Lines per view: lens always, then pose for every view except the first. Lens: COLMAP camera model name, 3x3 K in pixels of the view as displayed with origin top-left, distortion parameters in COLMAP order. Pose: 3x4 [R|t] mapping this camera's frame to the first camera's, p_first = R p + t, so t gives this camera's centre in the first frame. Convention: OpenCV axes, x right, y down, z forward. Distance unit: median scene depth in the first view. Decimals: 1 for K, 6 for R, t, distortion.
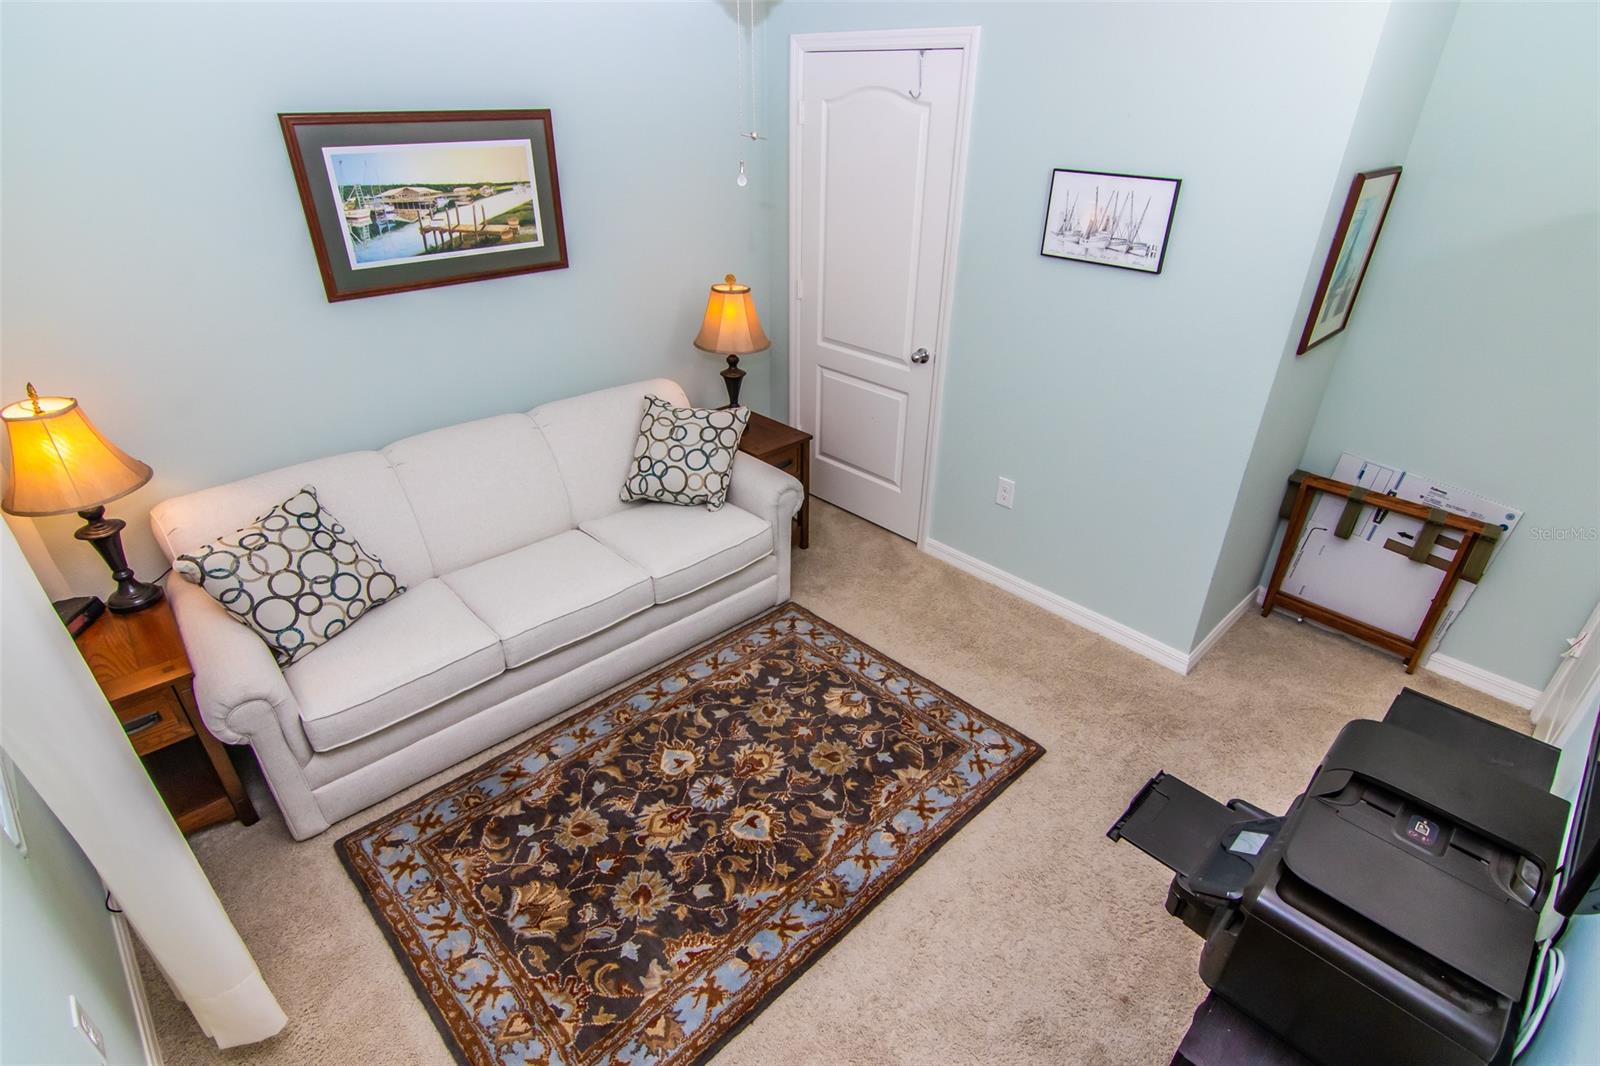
lens RADIAL K [[804.1, 0, 801.1], [0, 804.1, 542.3], [0, 0, 1]] dist [-0.007458, 0.004040]
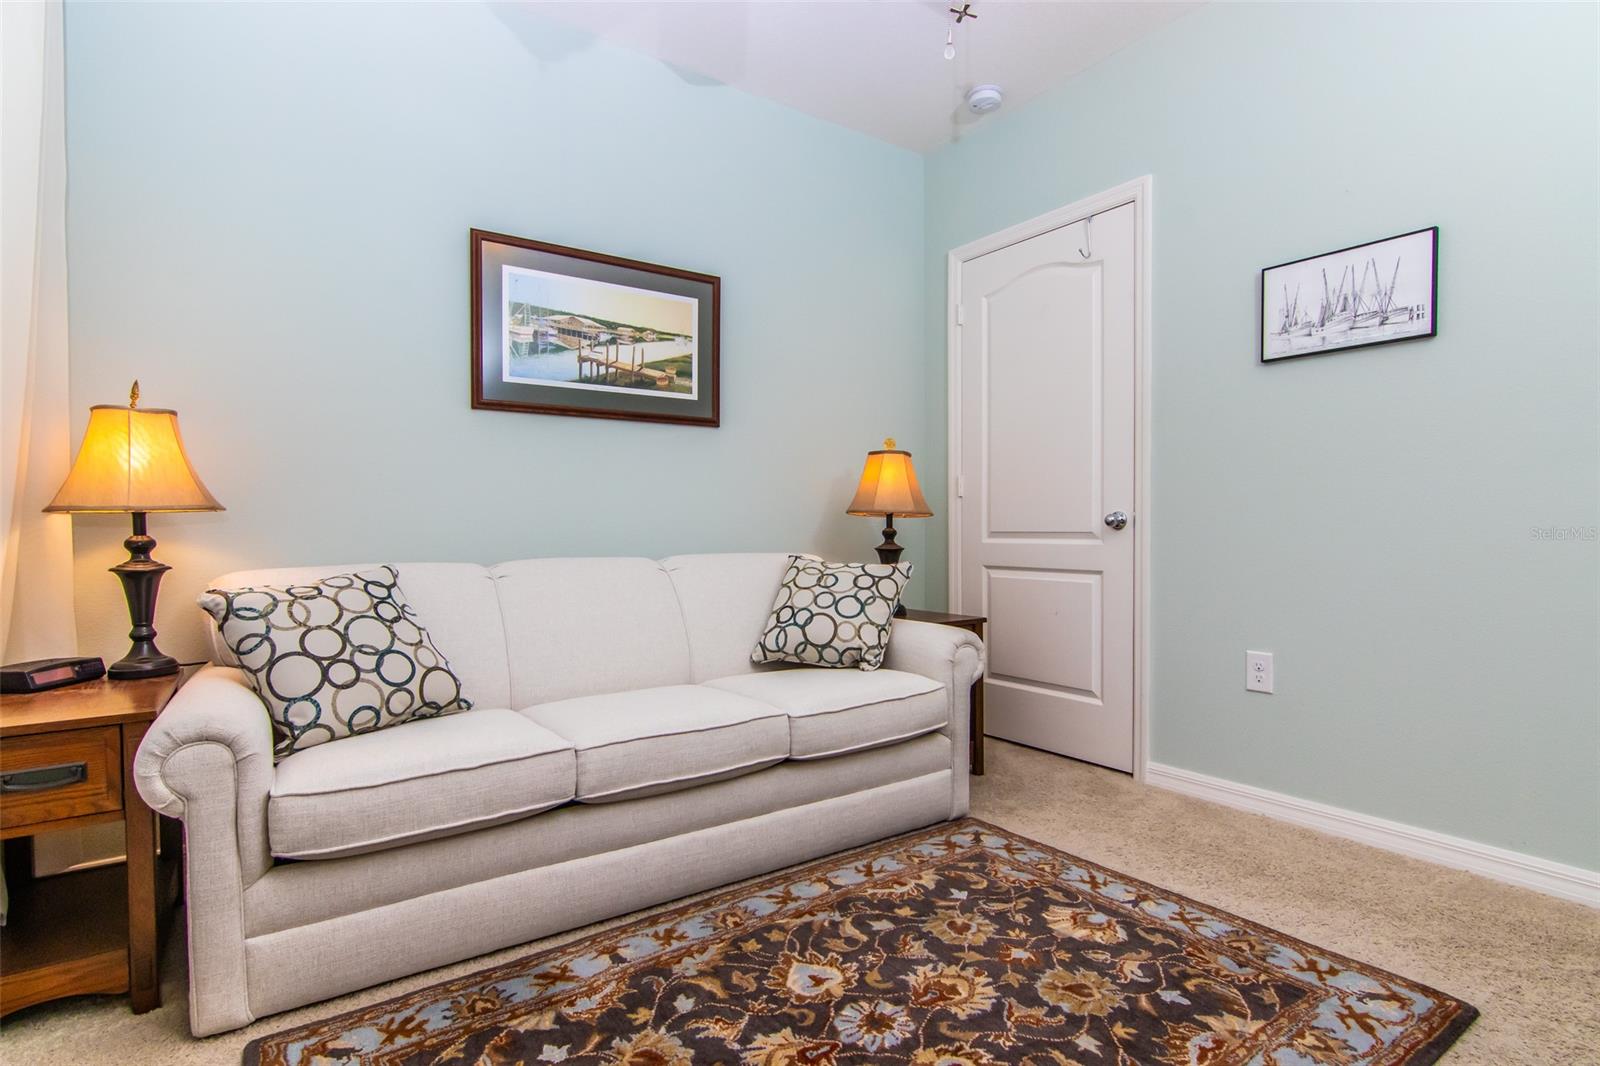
lens RADIAL K [[804.1, 0, 801.1], [0, 804.1, 542.3], [0, 0, 1]] dist [-0.007458, 0.004040]
pose [[0.989509, -0.010816, -0.144067, -0.072211], [-0.059764, 0.877230, -0.476337, 0.269800], [0.131532, 0.479949, 0.867380, 0.312508]]
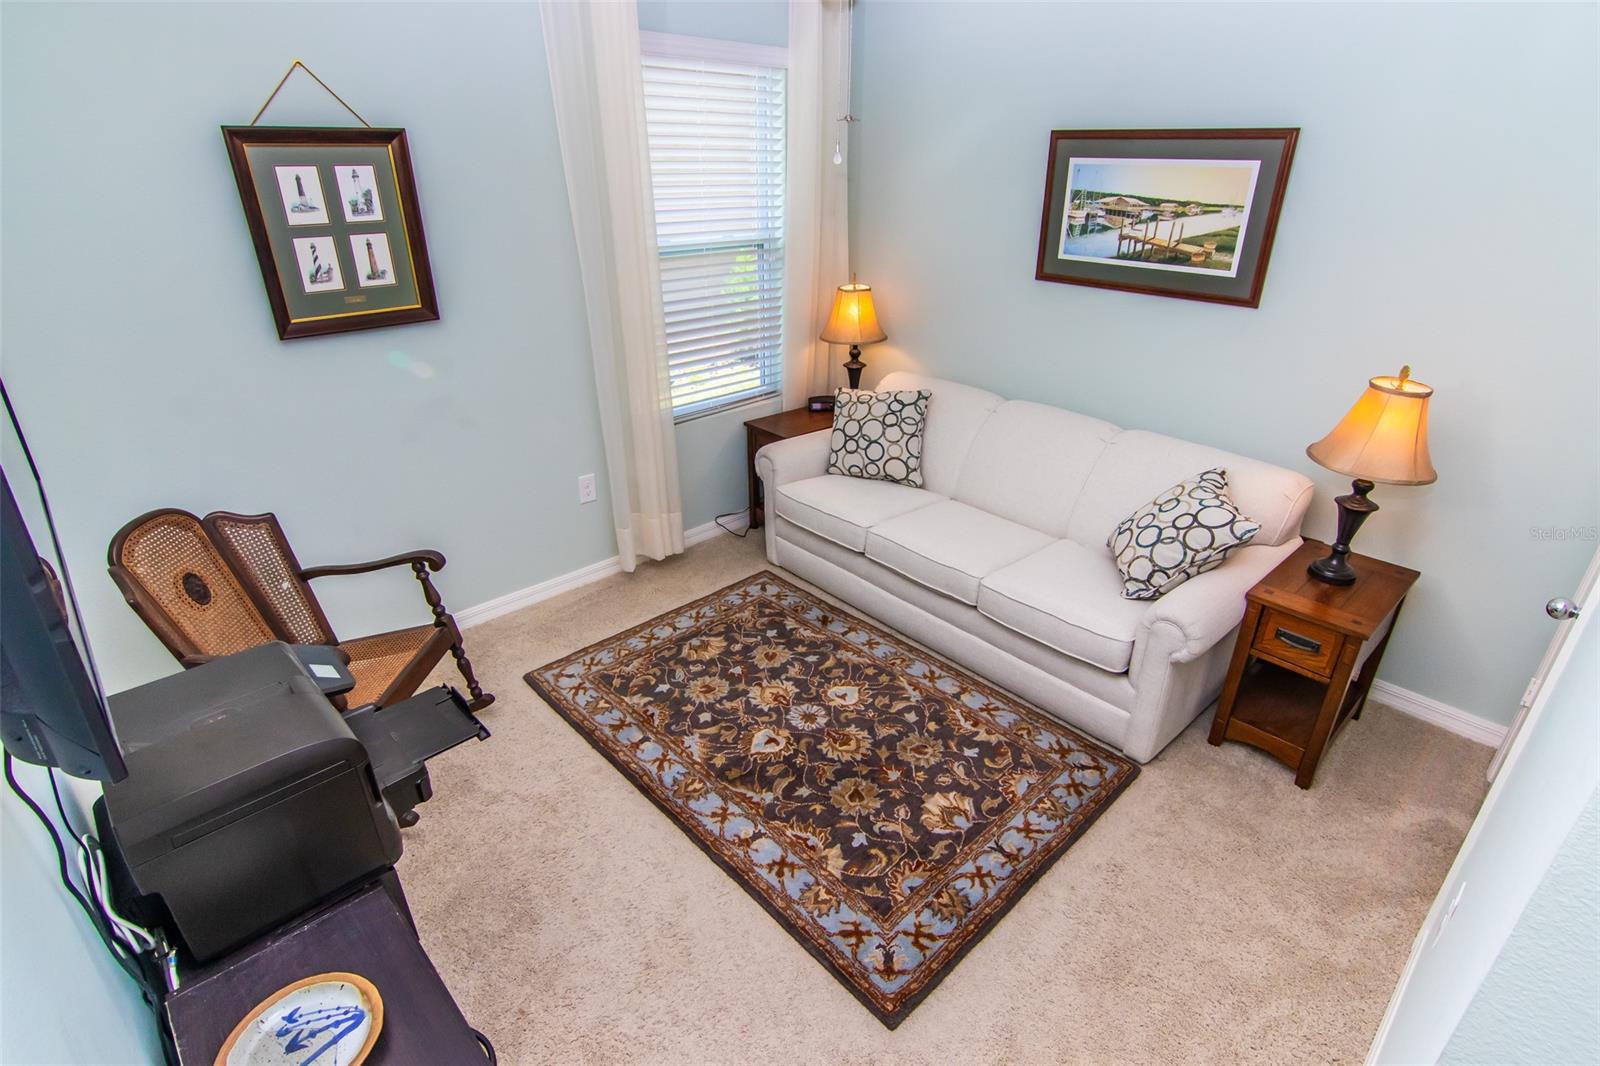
lens RADIAL K [[804.1, 0, 801.1], [0, 804.1, 542.3], [0, 0, 1]] dist [-0.007458, 0.004040]
pose [[-0.010603, 0.433525, -0.901079, 0.741205], [-0.501211, 0.777451, 0.379943, -0.276995], [0.865260, 0.455659, 0.209044, 0.615773]]
